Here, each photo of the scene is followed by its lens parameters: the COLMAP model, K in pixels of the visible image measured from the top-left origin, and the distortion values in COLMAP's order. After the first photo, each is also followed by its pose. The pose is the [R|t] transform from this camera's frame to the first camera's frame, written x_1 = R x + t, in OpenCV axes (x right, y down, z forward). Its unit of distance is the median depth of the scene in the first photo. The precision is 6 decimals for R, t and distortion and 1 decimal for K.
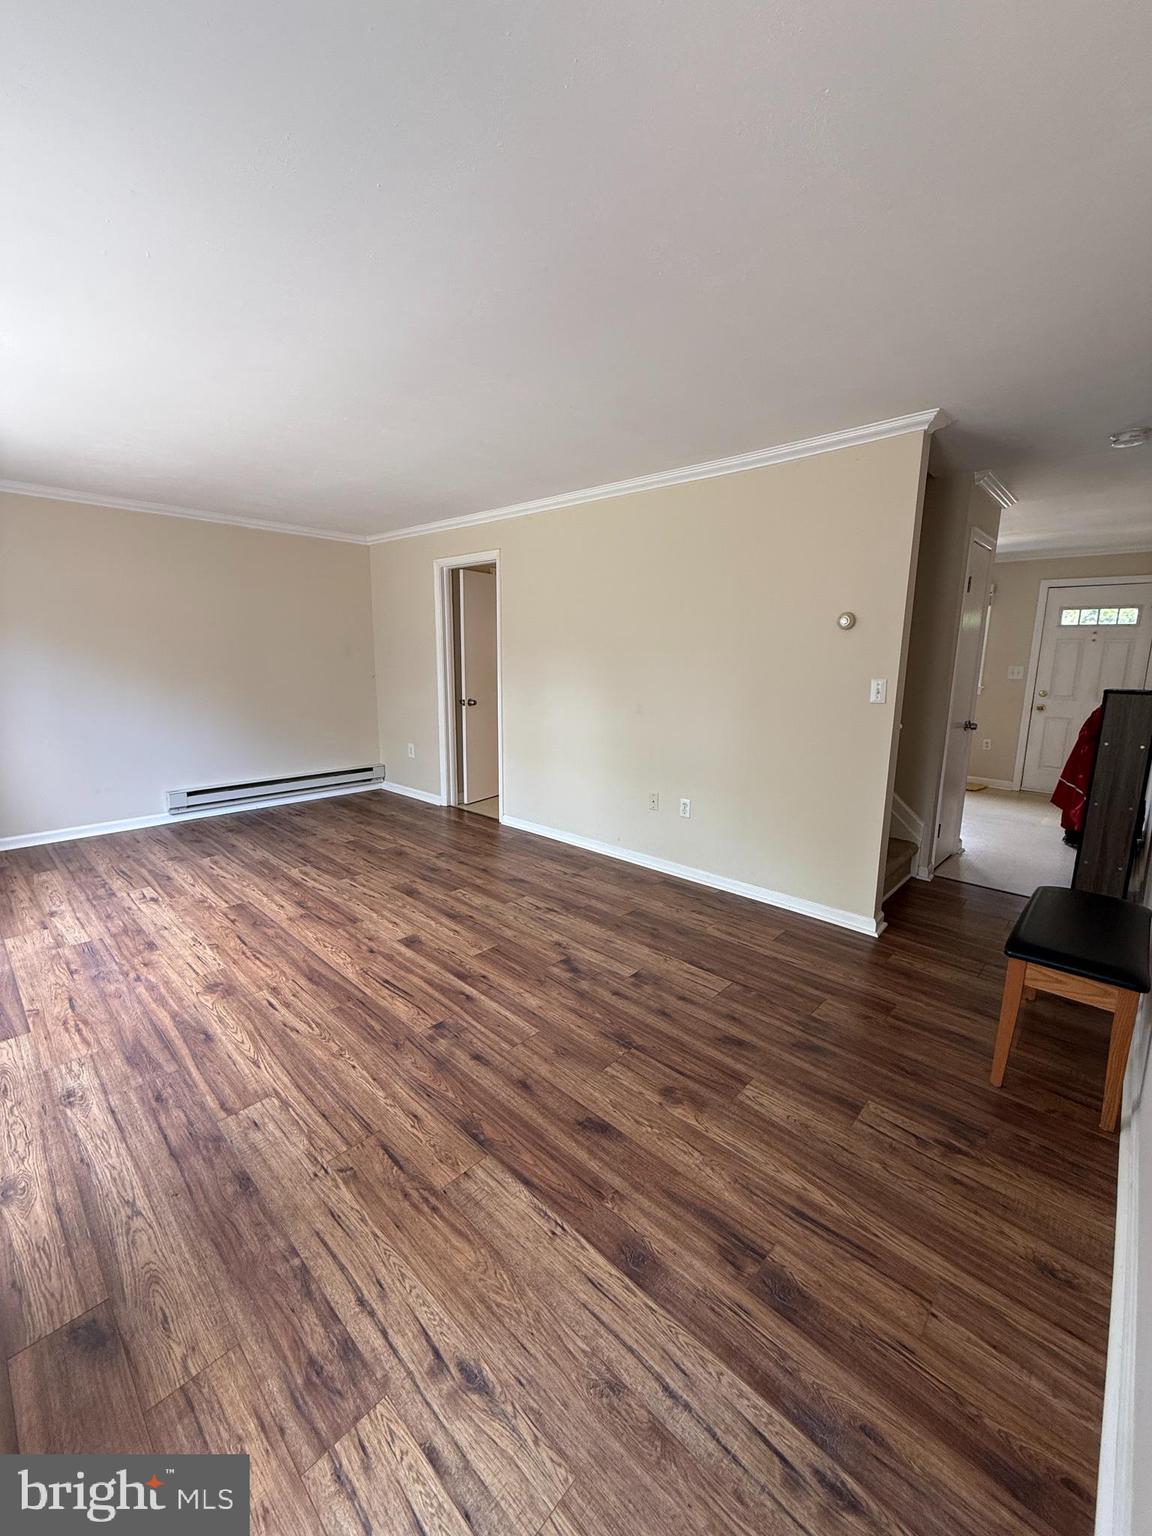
lens RADIAL K [[611.0, 0, 578.6], [0, 611.0, 763.3], [0, 0, 1]] dist [-0.001578, 0.000063]
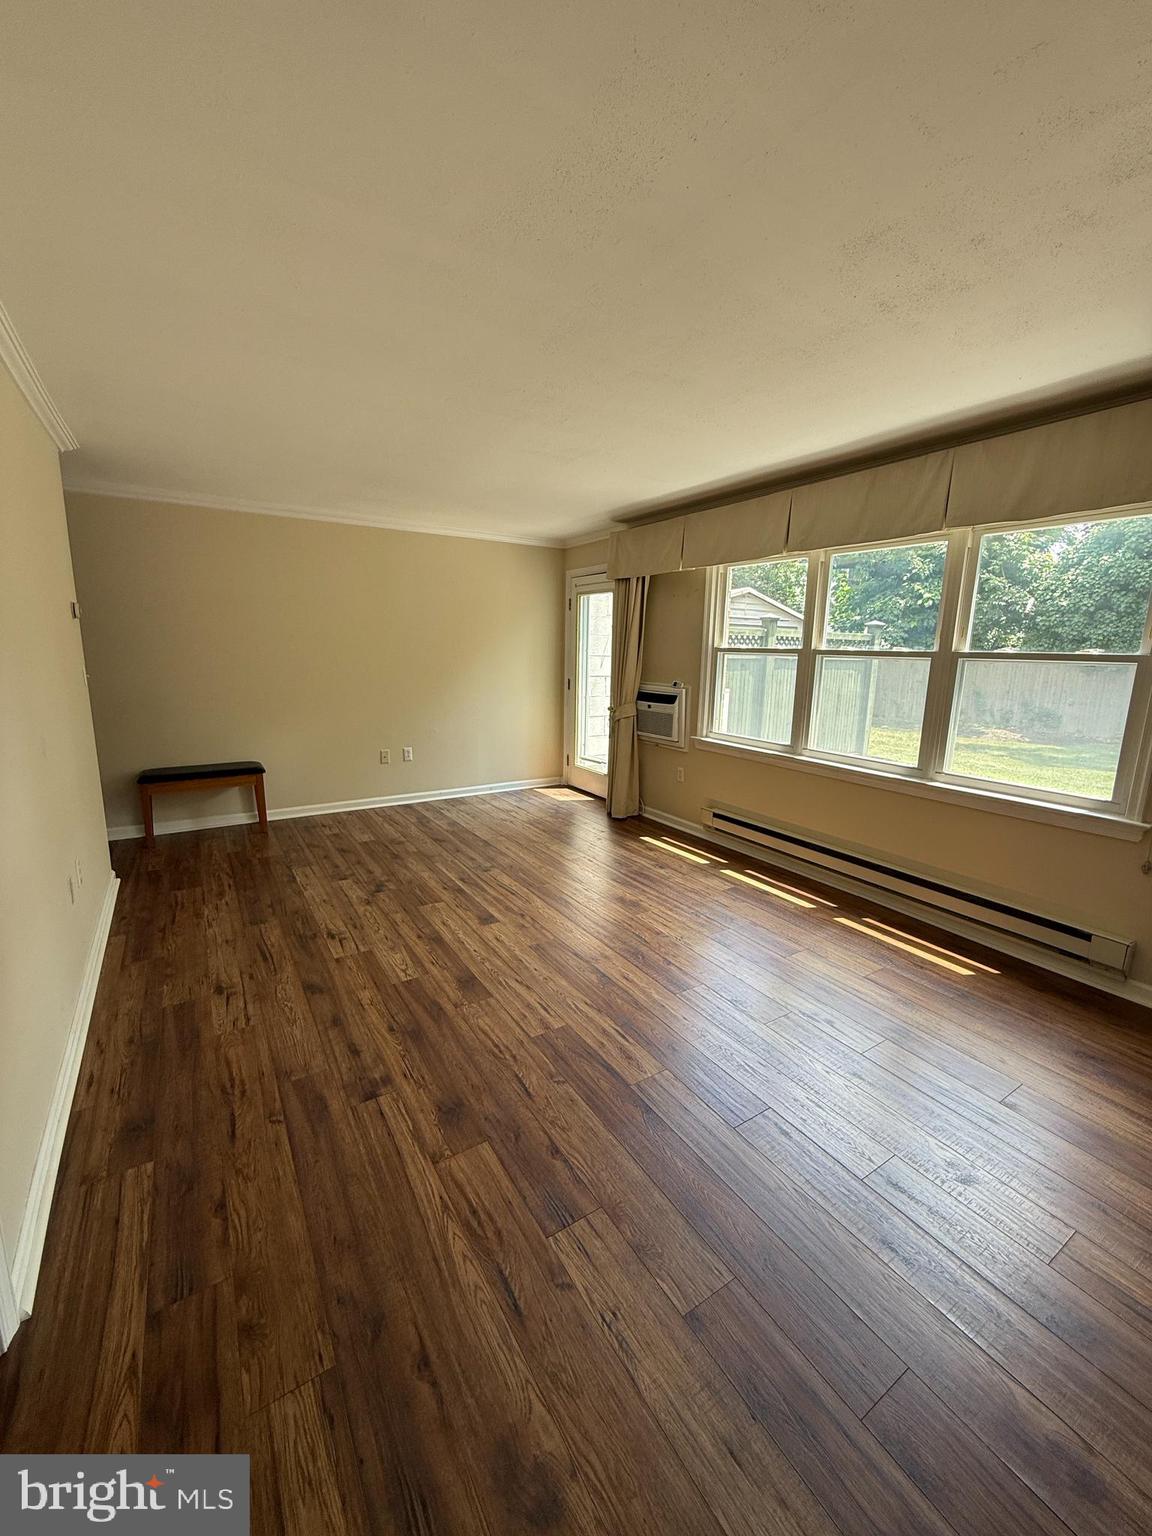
lens RADIAL K [[611.0, 0, 571.3], [0, 611.0, 763.4], [0, 0, 1]] dist [-0.001578, 0.000063]
pose [[-0.965391, -0.080571, 0.248049, -0.693958], [0.014445, 0.933106, 0.359310, -0.370898], [-0.260406, 0.350458, -0.899649, 1.920637]]
